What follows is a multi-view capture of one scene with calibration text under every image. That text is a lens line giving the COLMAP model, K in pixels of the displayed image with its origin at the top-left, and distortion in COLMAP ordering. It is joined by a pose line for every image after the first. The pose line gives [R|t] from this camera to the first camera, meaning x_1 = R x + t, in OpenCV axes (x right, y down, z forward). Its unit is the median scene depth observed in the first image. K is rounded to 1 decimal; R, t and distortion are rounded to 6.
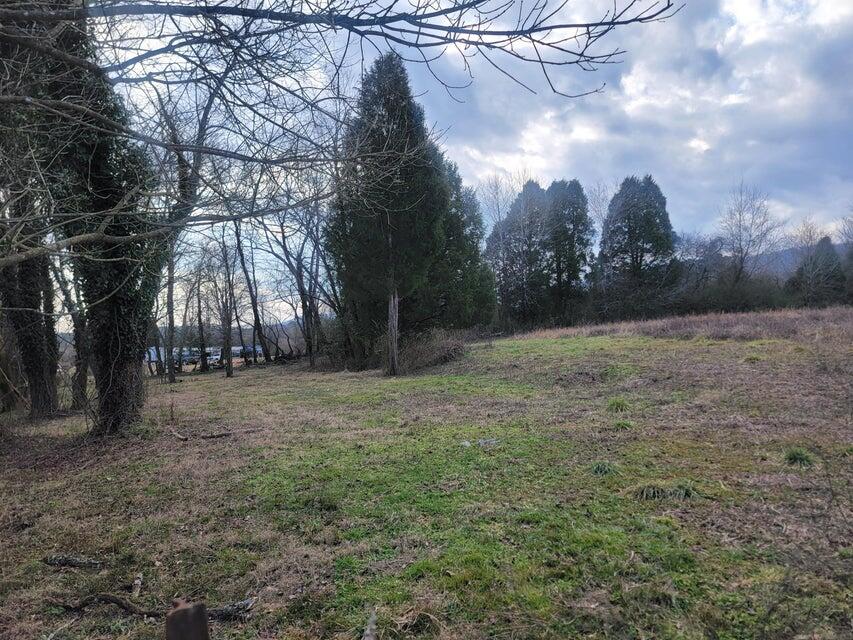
lens RADIAL K [[579.7, 0, 433.6], [0, 579.7, 319.2], [0, 0, 1]] dist [0.105589, -0.071734]
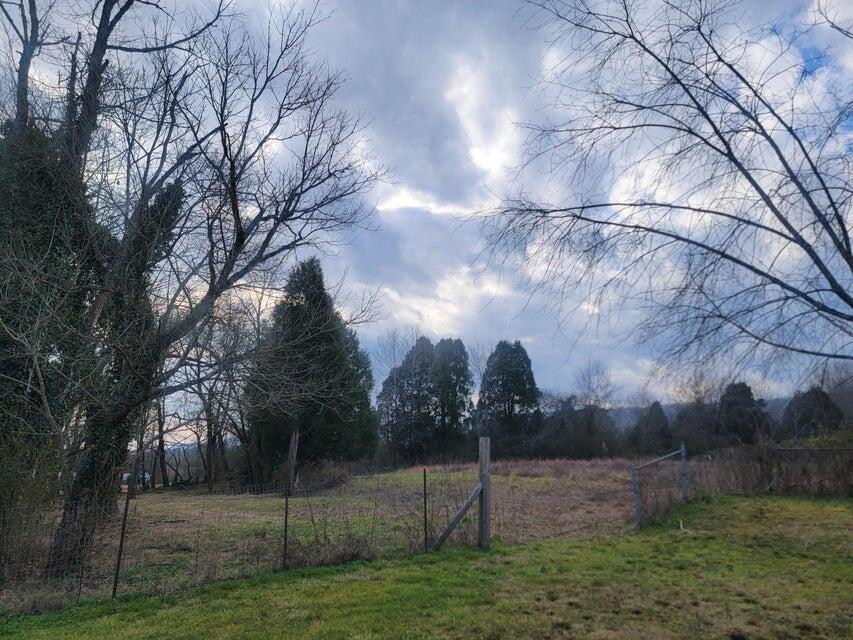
lens RADIAL K [[579.7, 0, 433.6], [0, 579.7, 319.2], [0, 0, 1]] dist [0.105589, -0.071734]
pose [[0.985313, 0.085677, 0.147710, 0.008739], [-0.050211, 0.972144, -0.228942, -0.000755], [-0.163210, 0.218163, 0.962168, -0.157321]]
